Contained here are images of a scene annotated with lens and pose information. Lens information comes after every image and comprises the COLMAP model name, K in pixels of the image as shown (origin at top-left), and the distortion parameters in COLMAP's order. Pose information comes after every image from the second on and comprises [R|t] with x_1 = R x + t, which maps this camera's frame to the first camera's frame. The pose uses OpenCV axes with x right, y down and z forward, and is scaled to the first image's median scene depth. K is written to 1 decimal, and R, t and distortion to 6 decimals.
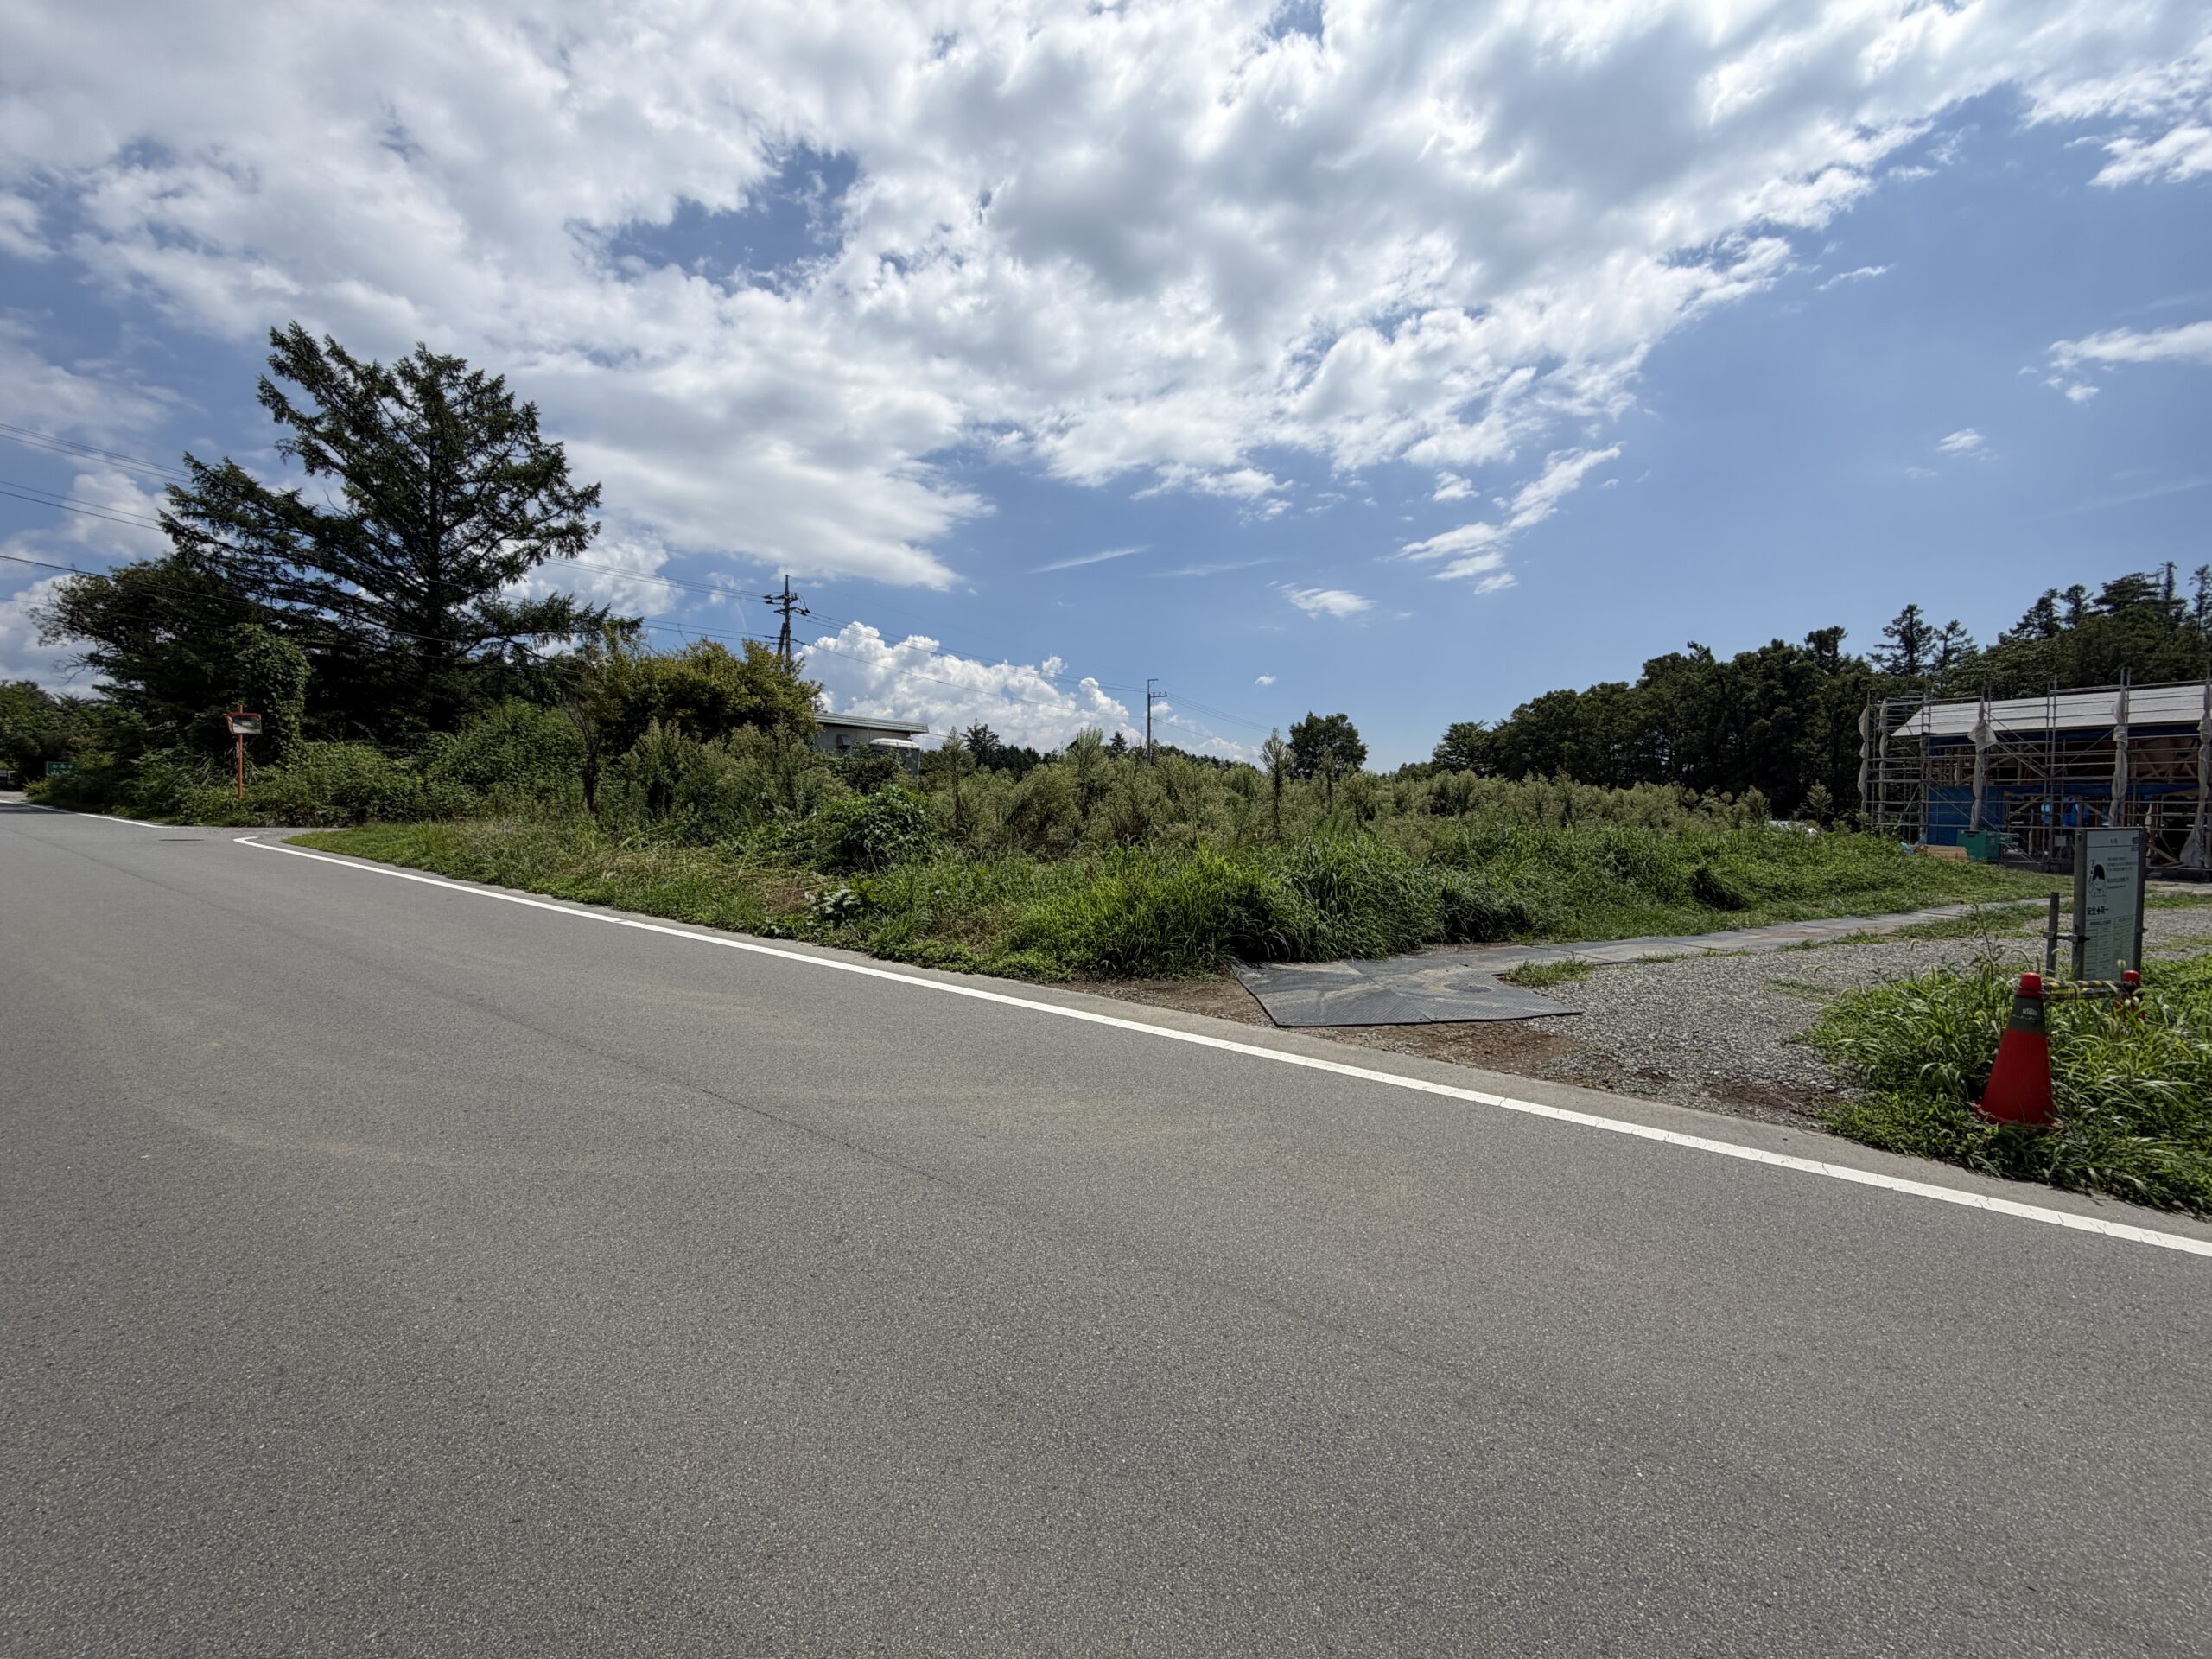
lens RADIAL K [[879.1, 0, 1106.0], [0, 879.1, 829.5], [0, 0, 1]] dist [-0.000485, 0.000056]
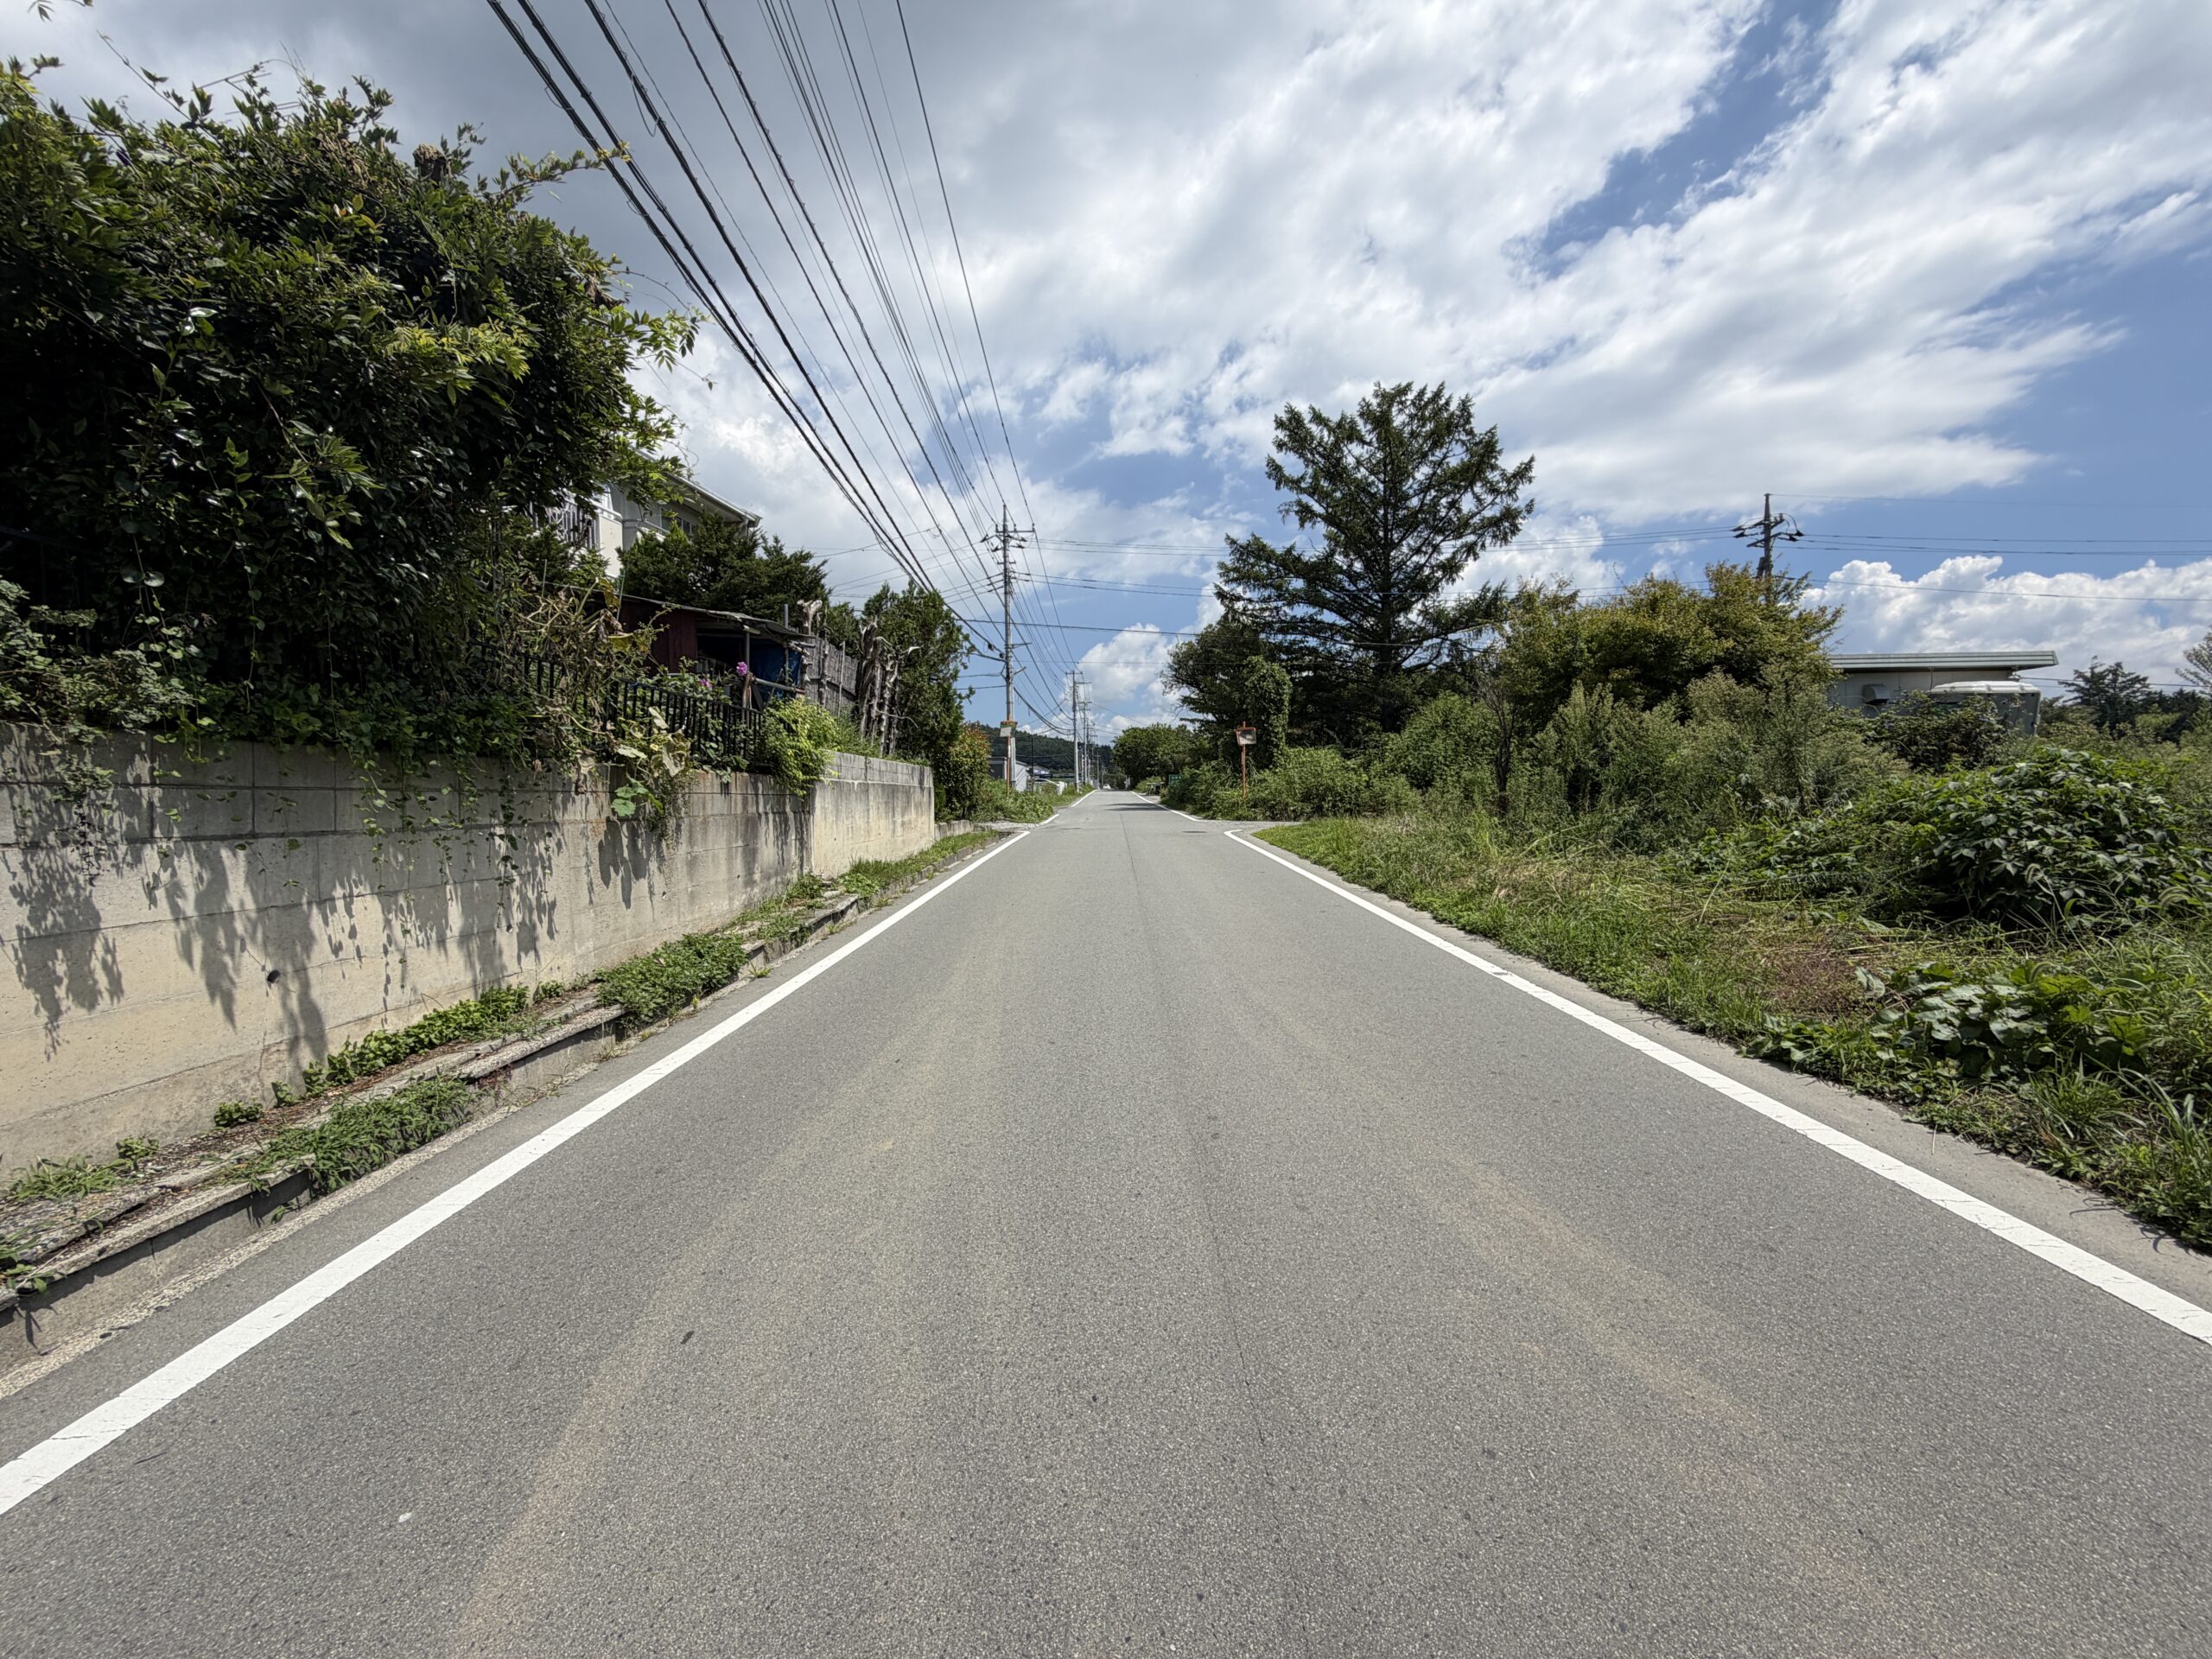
lens RADIAL K [[842.2, 0, 1095.7], [0, 842.2, 840.5], [0, 0, 1]] dist [-0.035014, 0.004228]
pose [[0.527789, 0.025547, -0.848991, -0.067164], [-0.005813, 0.999633, 0.026466, -0.003484], [0.849355, -0.009034, 0.527744, 0.148907]]
